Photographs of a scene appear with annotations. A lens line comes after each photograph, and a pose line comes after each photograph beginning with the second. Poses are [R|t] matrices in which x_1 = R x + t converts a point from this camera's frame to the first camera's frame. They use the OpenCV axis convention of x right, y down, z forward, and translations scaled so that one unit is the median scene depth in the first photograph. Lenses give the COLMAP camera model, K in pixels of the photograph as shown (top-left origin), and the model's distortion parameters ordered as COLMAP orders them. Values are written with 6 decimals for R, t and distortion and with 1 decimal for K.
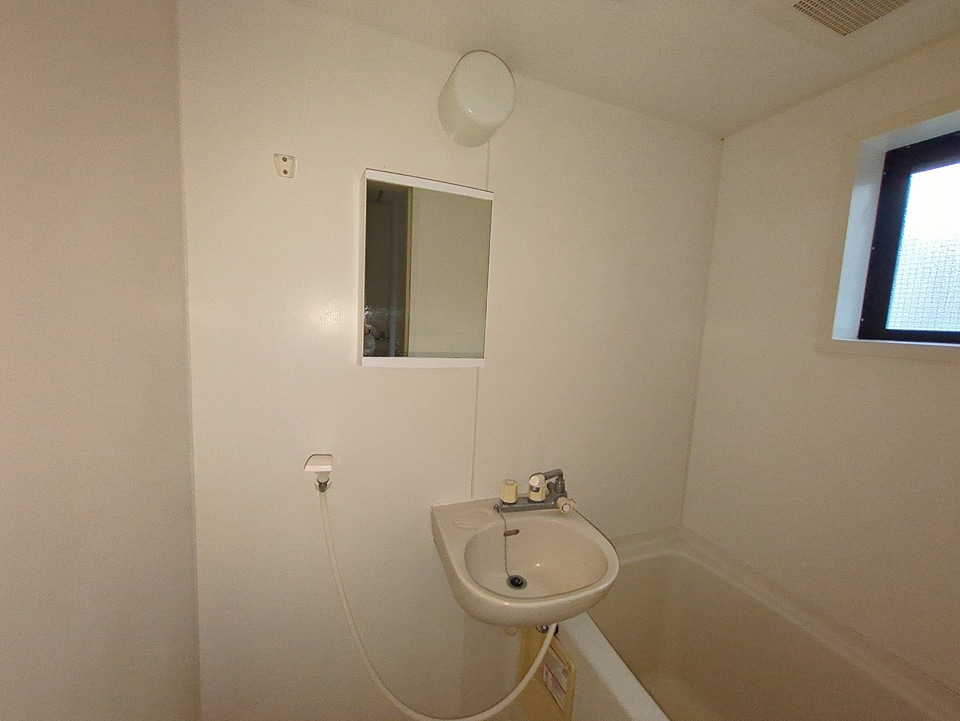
lens RADIAL K [[375.1, 0, 481.0], [0, 375.1, 356.9], [0, 0, 1]] dist [-0.000401, 0.000507]
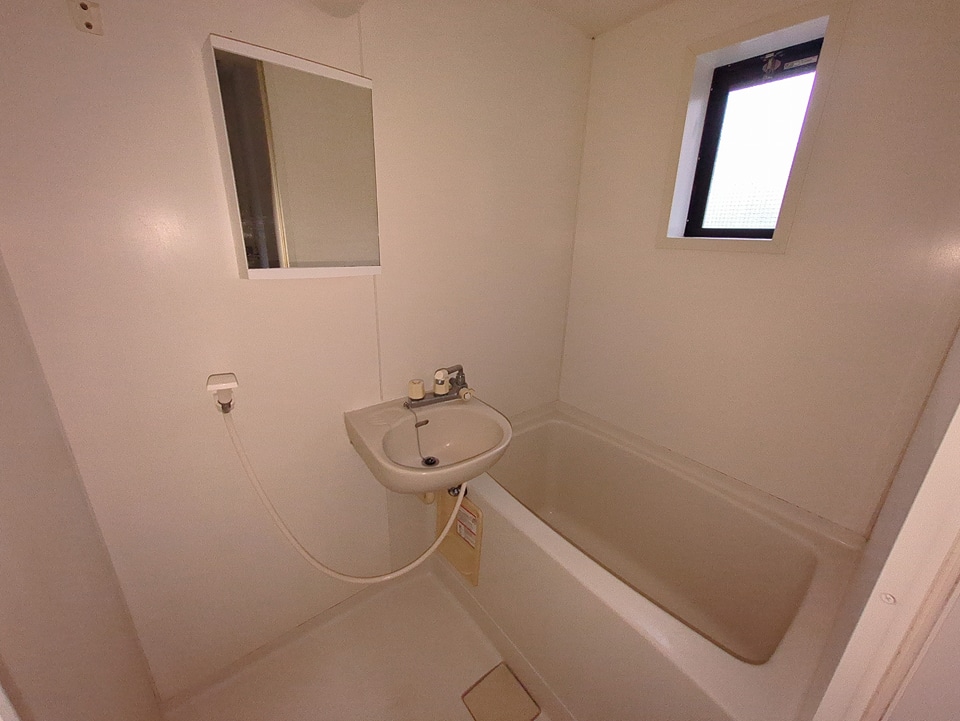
lens RADIAL K [[375.1, 0, 481.0], [0, 375.1, 356.9], [0, 0, 1]] dist [-0.000401, 0.000507]
pose [[0.957270, -0.111090, 0.267007, -0.027573], [0.049425, 0.972539, 0.227433, 0.024482], [-0.284941, -0.204518, 0.936473, -0.067800]]
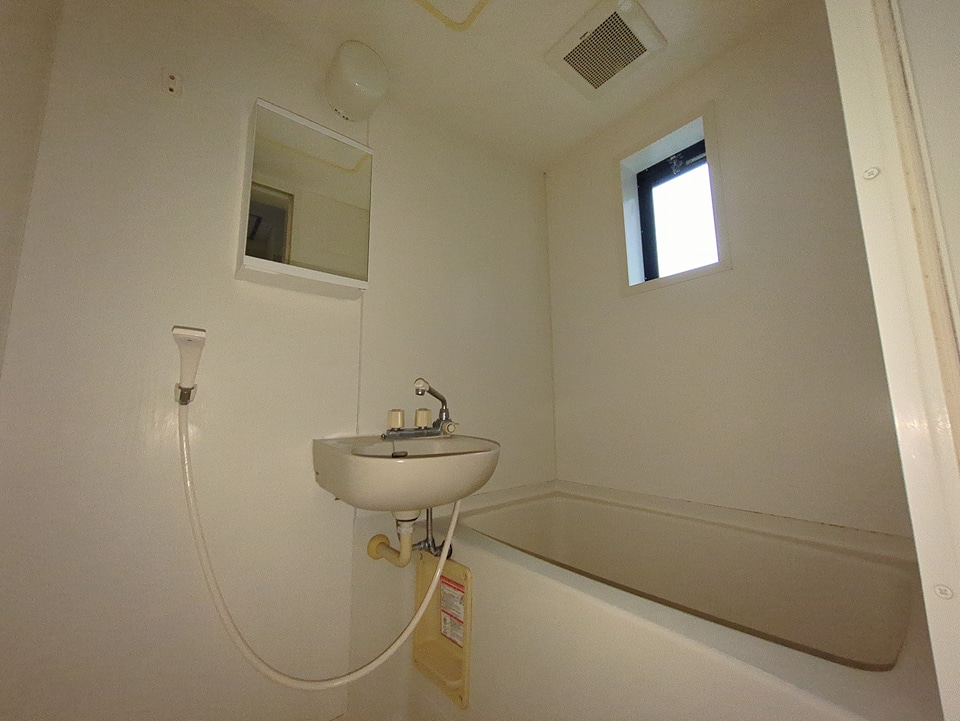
lens RADIAL K [[376.9, 0, 481.1], [0, 376.9, 356.9], [0, 0, 1]] dist [-0.000468, 0.000184]
pose [[0.950169, -0.016465, 0.311301, -0.022555], [0.089277, 0.971150, -0.221129, 0.450536], [-0.298679, 0.237902, 0.924226, -0.061723]]
